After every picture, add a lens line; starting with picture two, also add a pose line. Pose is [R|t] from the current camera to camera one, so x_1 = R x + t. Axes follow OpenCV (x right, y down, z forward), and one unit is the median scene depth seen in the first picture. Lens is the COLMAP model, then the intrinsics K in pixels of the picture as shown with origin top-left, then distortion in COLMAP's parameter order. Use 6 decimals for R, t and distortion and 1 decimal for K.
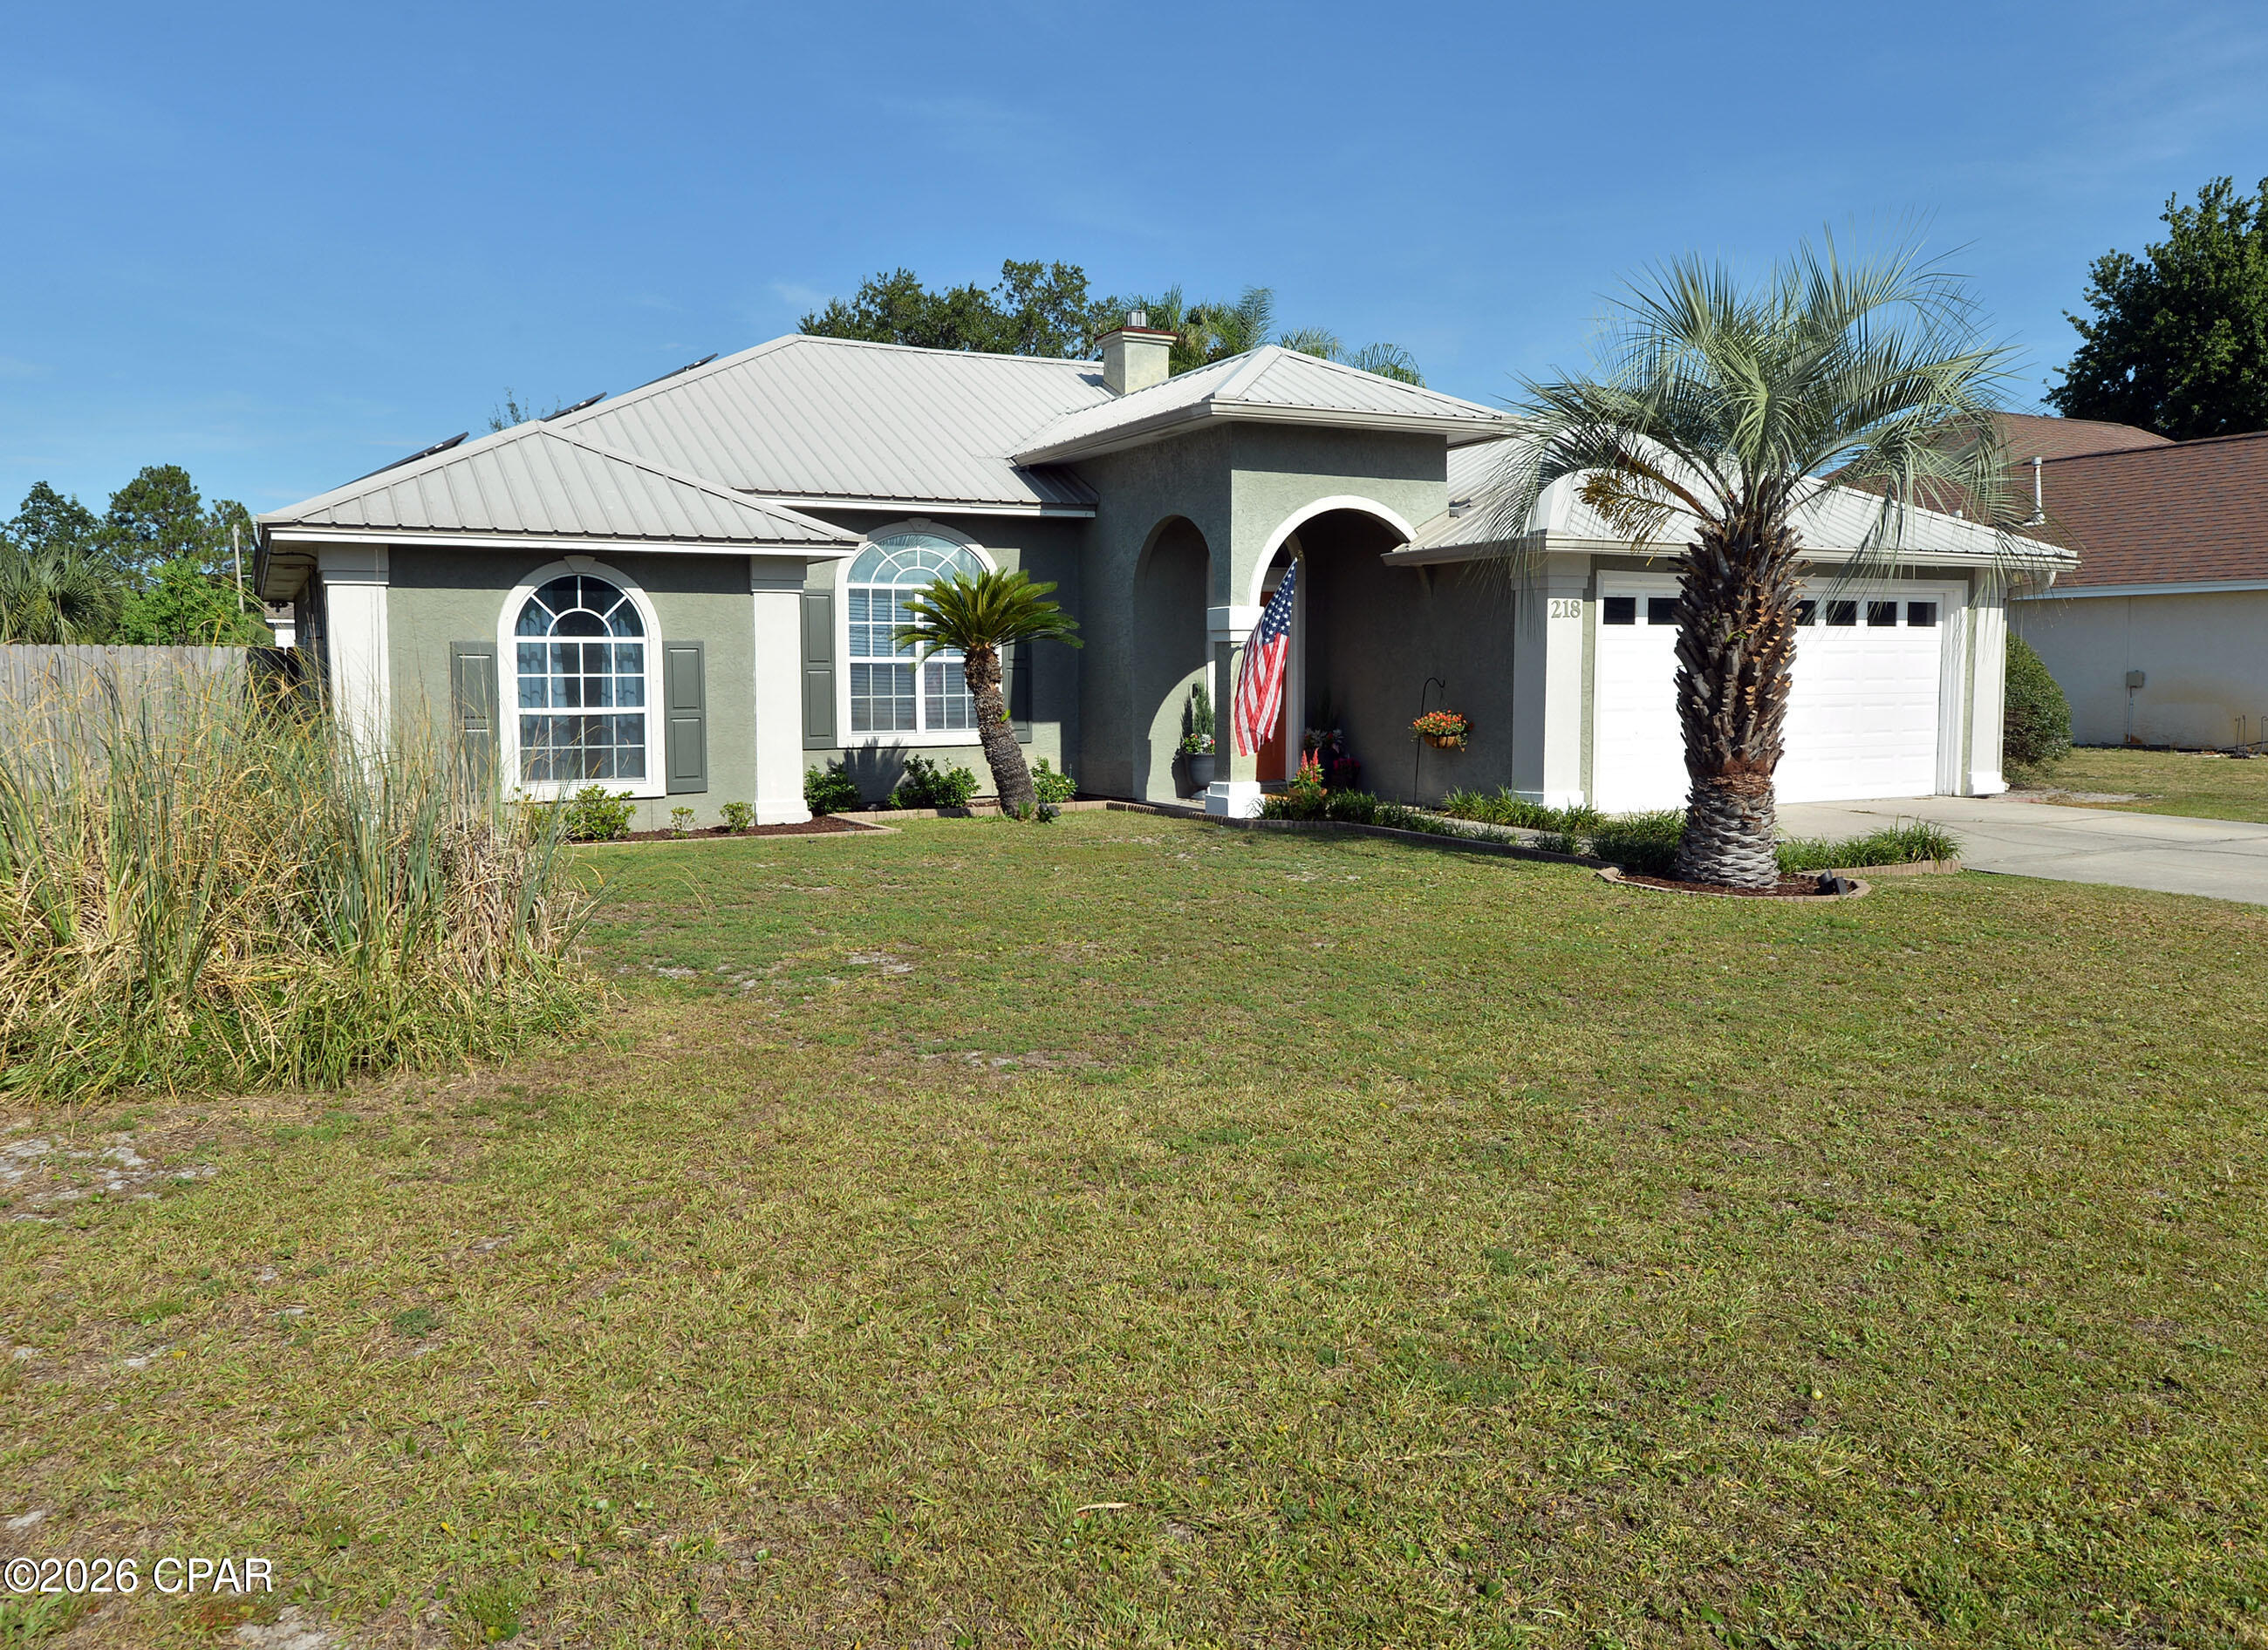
lens RADIAL K [[1652.0, 0, 1099.2], [0, 1652.0, 824.8], [0, 0, 1]] dist [0.015155, -0.000486]
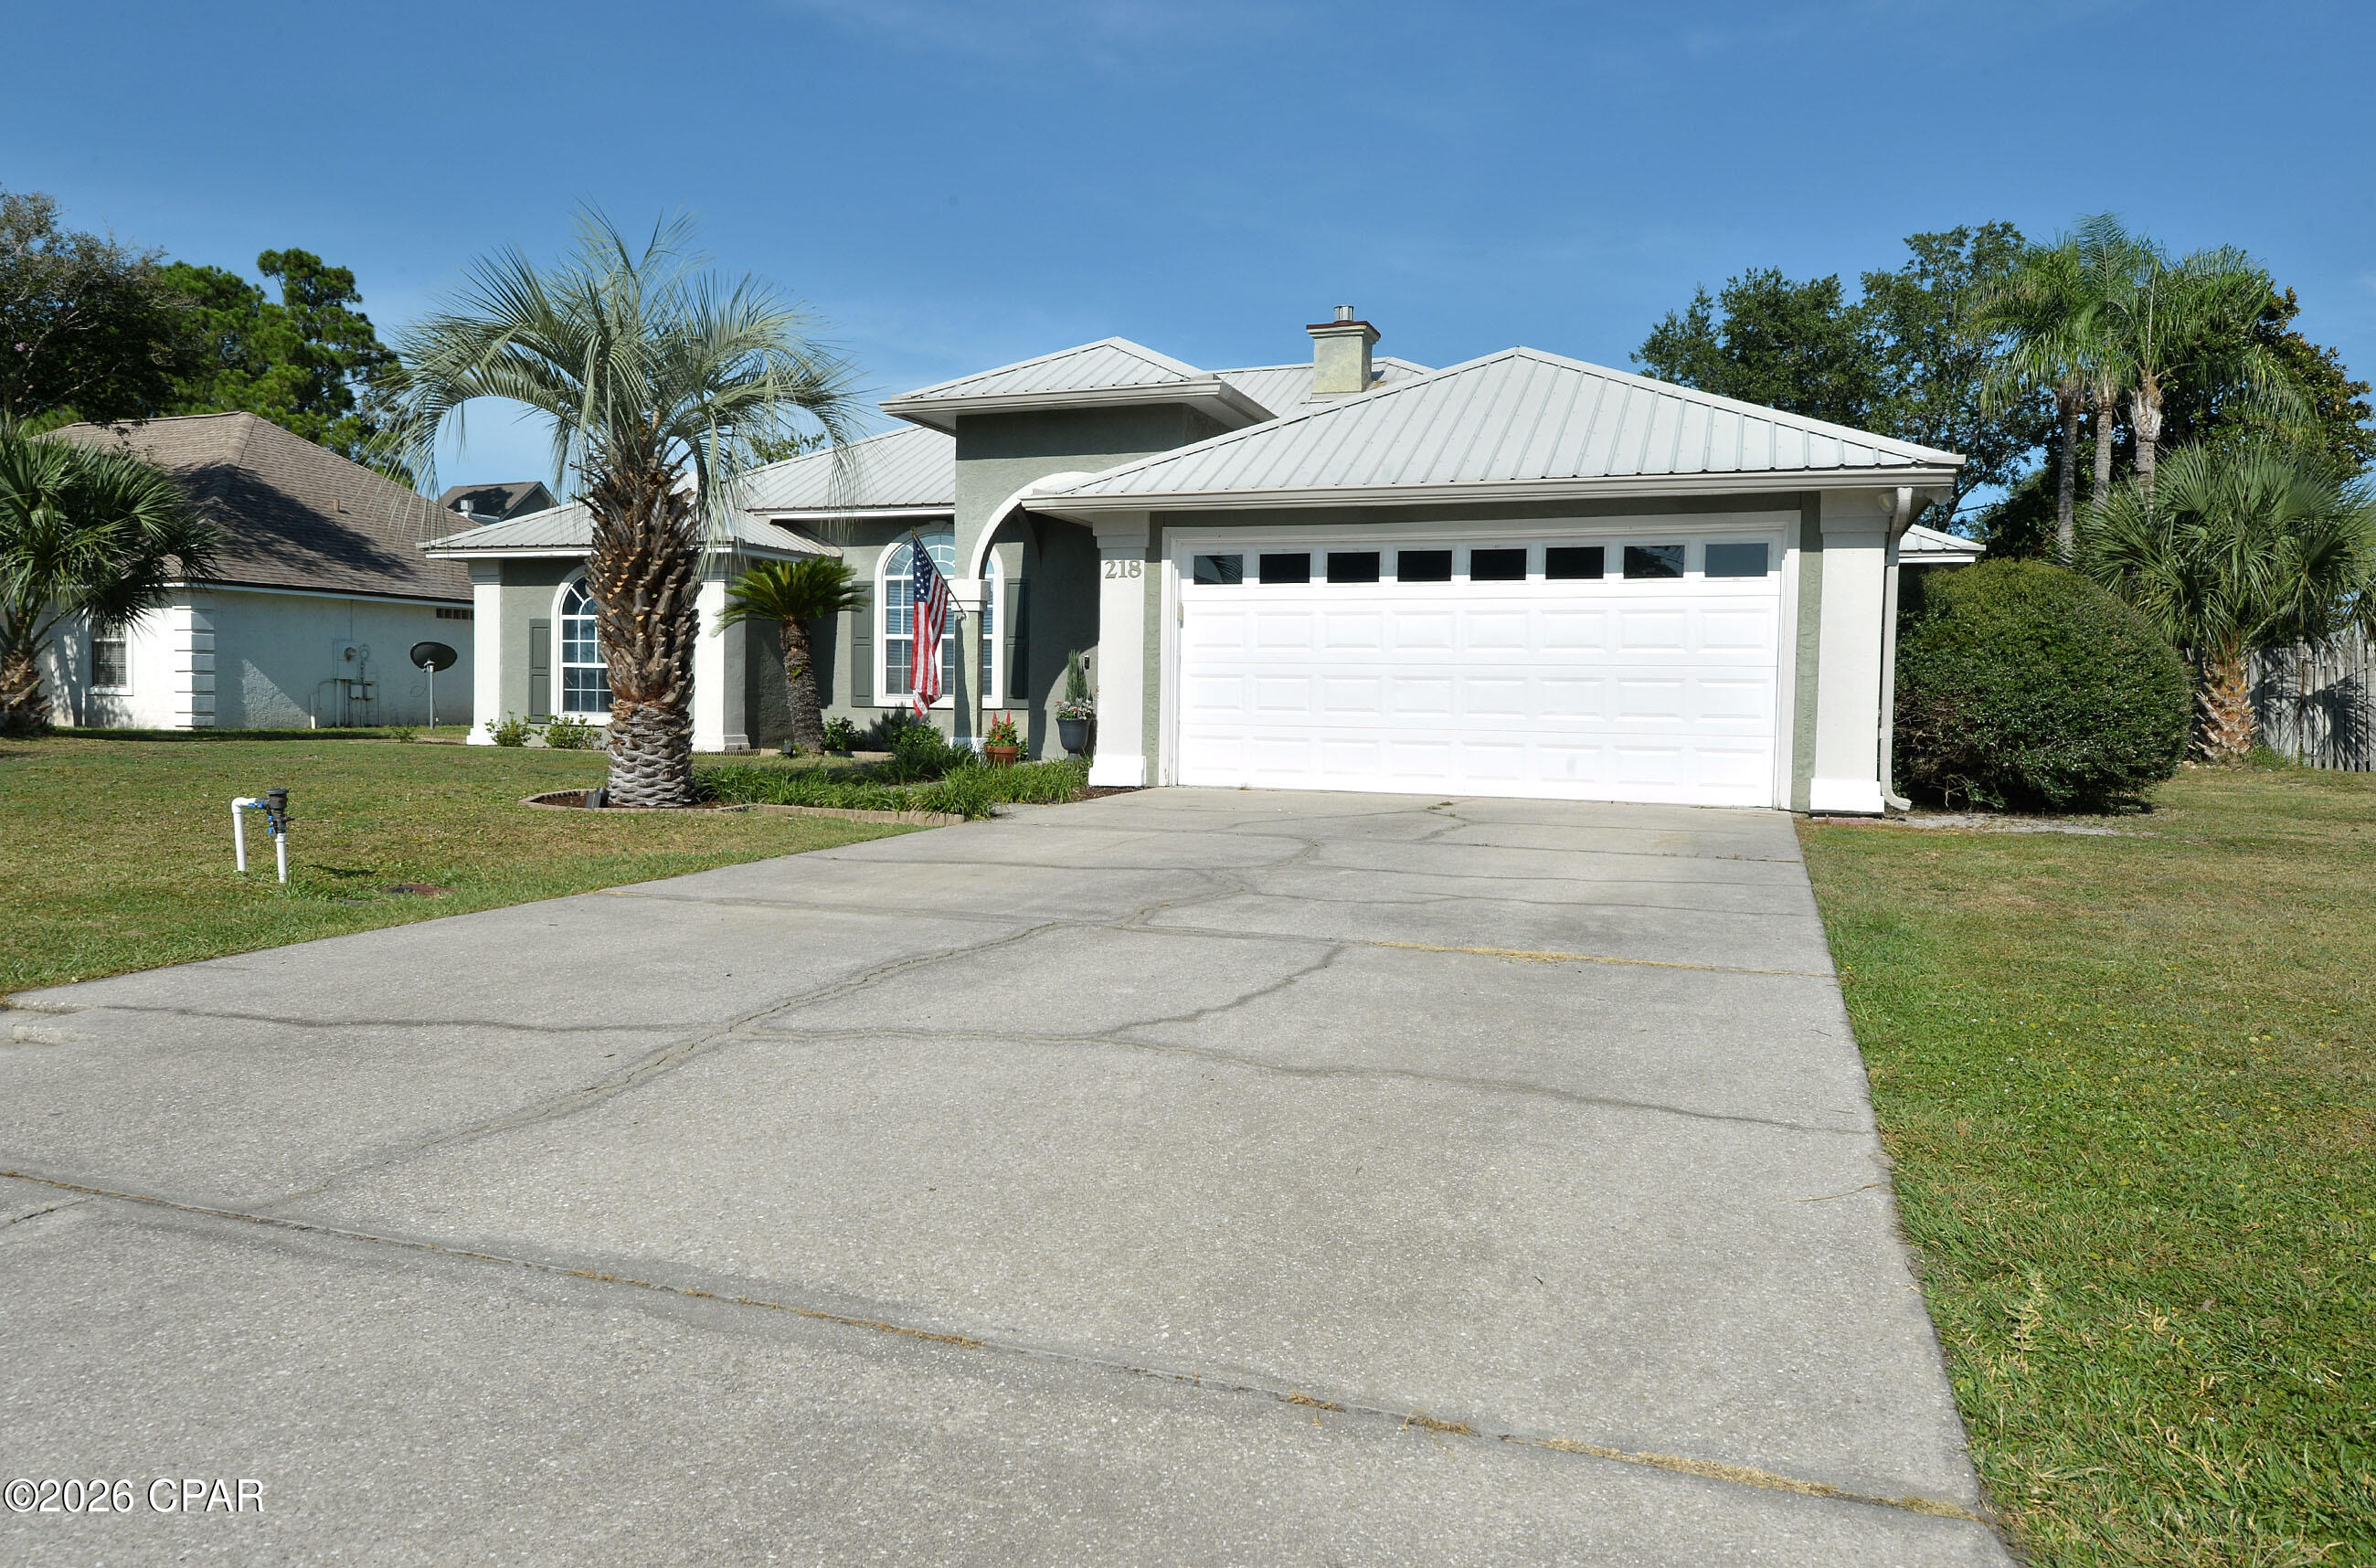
lens RADIAL K [[1566.8, 0, 1152.5], [0, 1566.8, 756.3], [0, 0, 1]] dist [0.007911, -0.004355]
pose [[0.671564, 0.044505, -0.739609, 1.008580], [-0.089630, 0.995744, -0.021466, -0.002665], [0.735506, 0.080706, 0.672694, 0.414005]]
